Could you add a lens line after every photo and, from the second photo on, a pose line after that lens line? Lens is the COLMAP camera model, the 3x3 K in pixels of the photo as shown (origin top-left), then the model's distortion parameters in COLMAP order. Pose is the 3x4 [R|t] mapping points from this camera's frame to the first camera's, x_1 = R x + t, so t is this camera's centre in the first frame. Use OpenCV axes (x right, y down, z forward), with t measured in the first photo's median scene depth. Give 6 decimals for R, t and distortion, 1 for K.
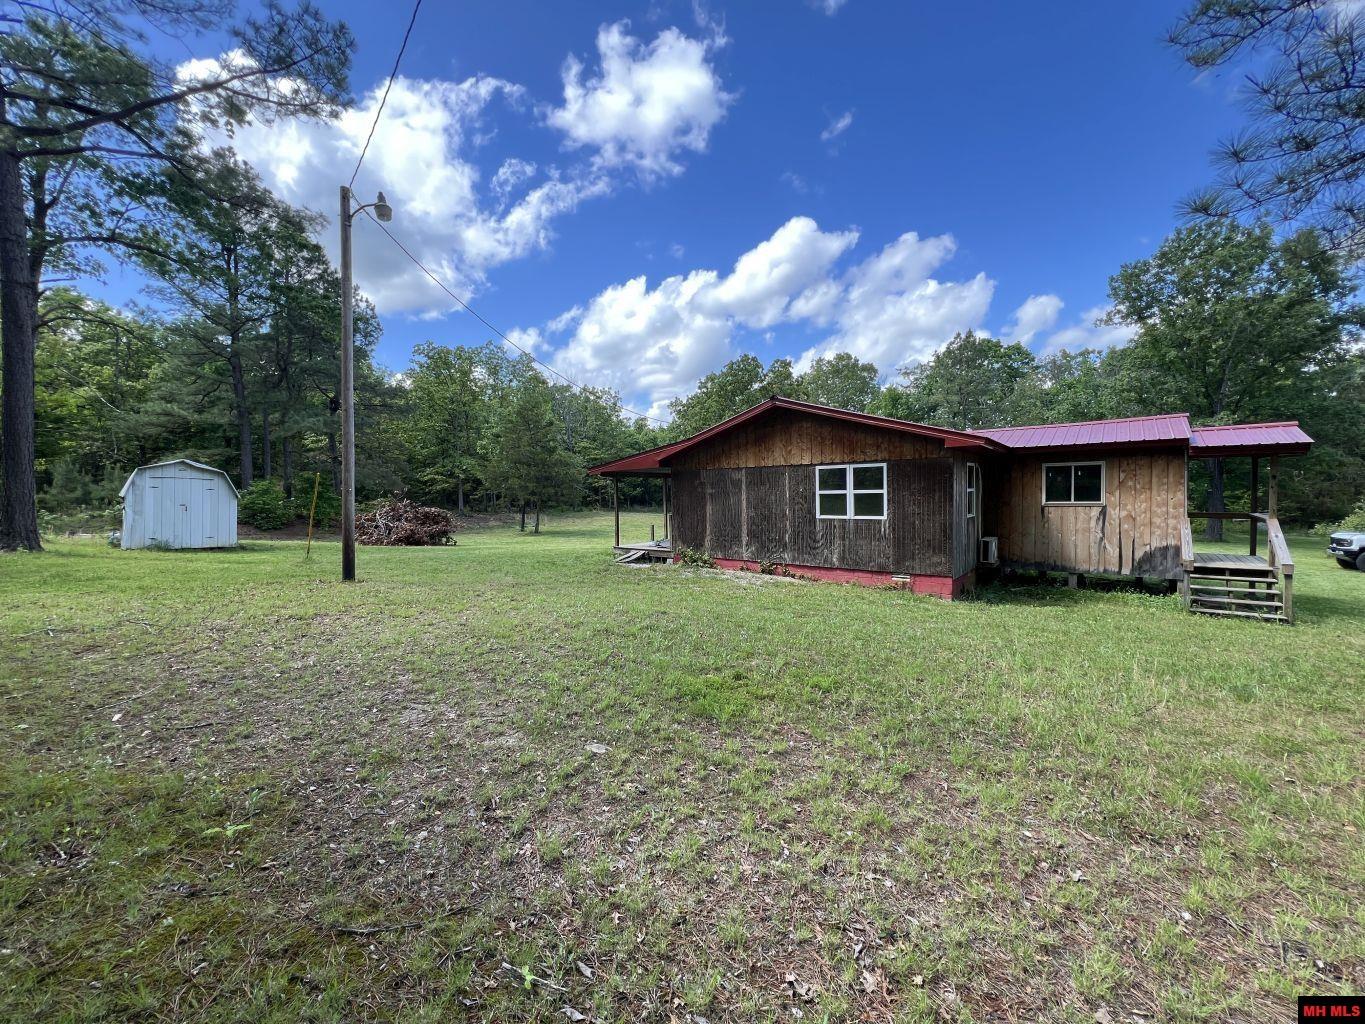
lens RADIAL K [[535.8, 0, 682.5], [0, 535.8, 512.0], [0, 0, 1]] dist [0.000233, 0.000104]
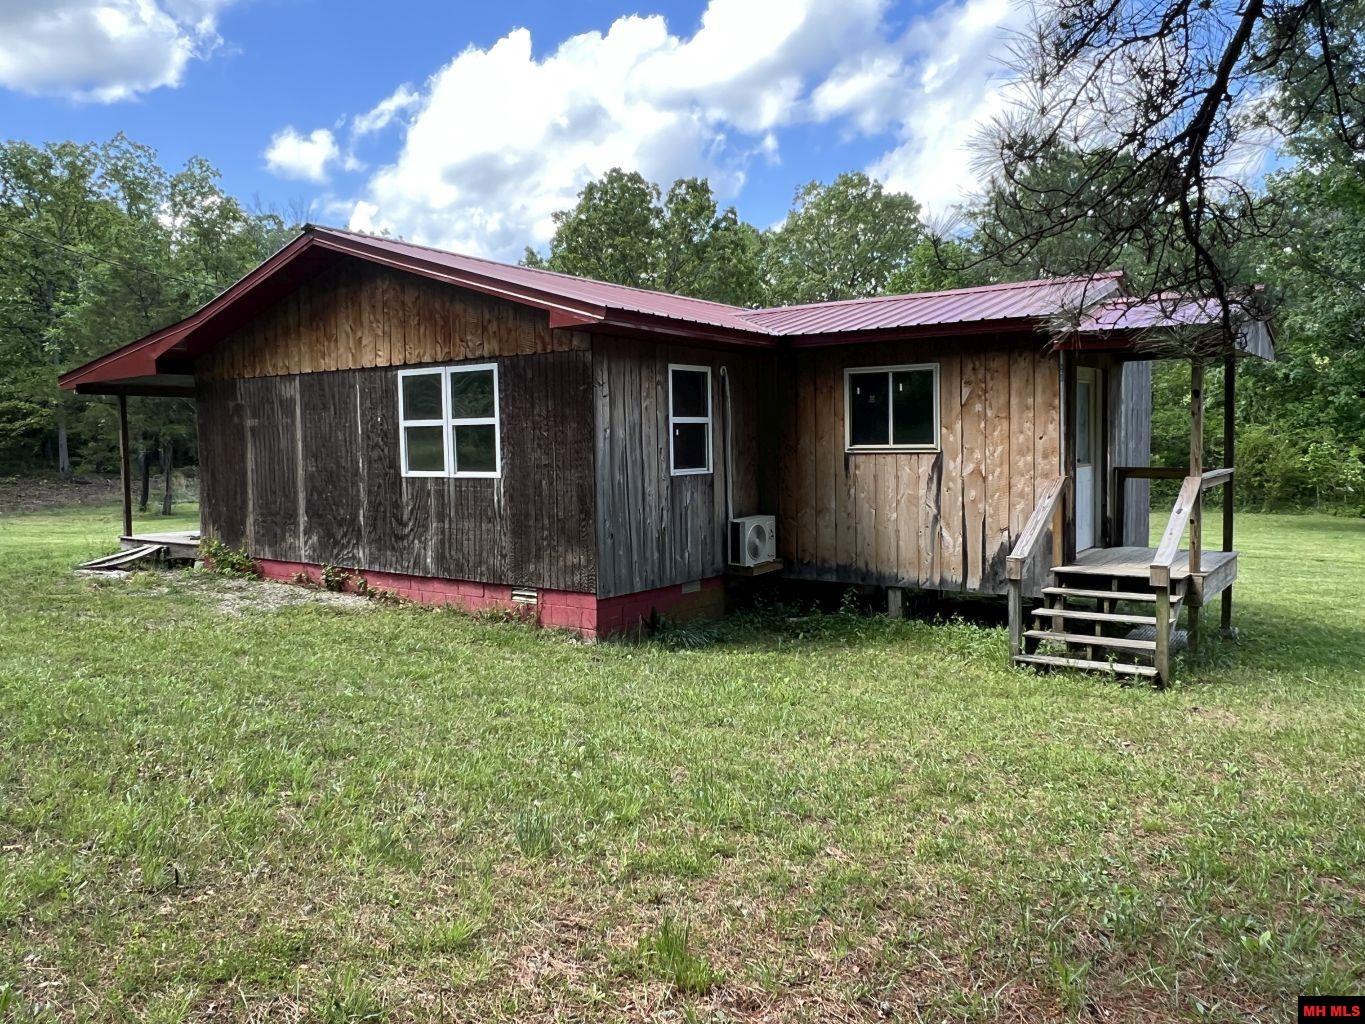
lens RADIAL K [[1000.5, 0, 682.5], [0, 1000.5, 512.0], [0, 0, 1]] dist [0.003929, 0.004571]
pose [[0.998839, 0.002368, 0.048121, 0.341728], [-0.003773, 0.999568, 0.029134, 0.012021], [-0.048032, -0.029281, 0.998417, 0.050325]]
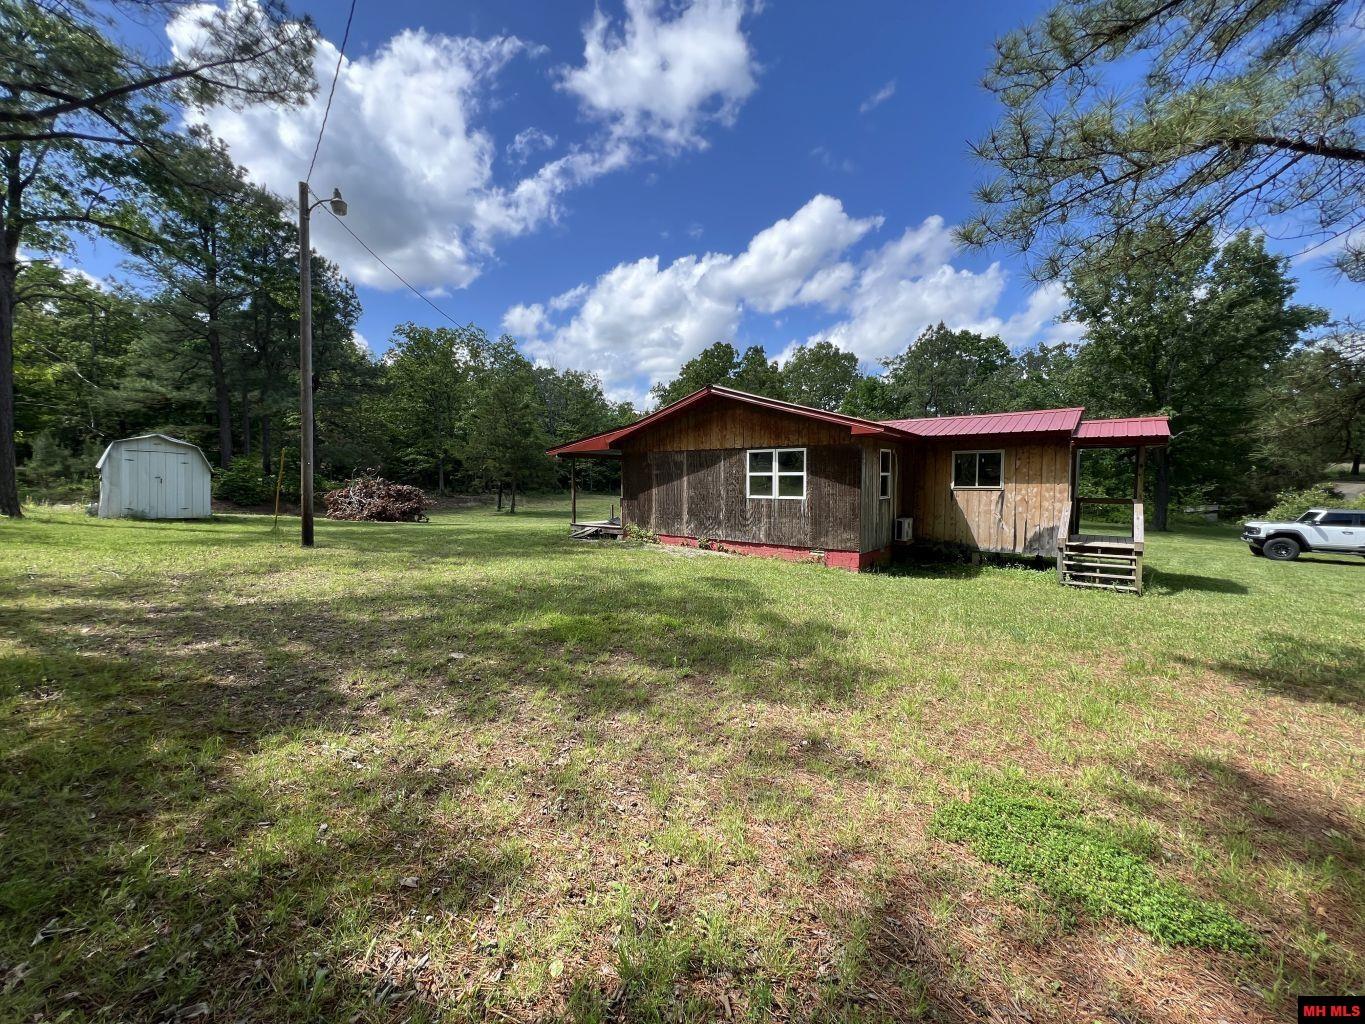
lens RADIAL K [[535.8, 0, 682.5], [0, 535.8, 512.0], [0, 0, 1]] dist [0.000233, 0.000104]
pose [[0.999770, 0.015169, 0.015143, 0.076271], [-0.015565, 0.999531, 0.026382, 0.009807], [-0.014735, -0.026611, 0.999537, -0.063668]]
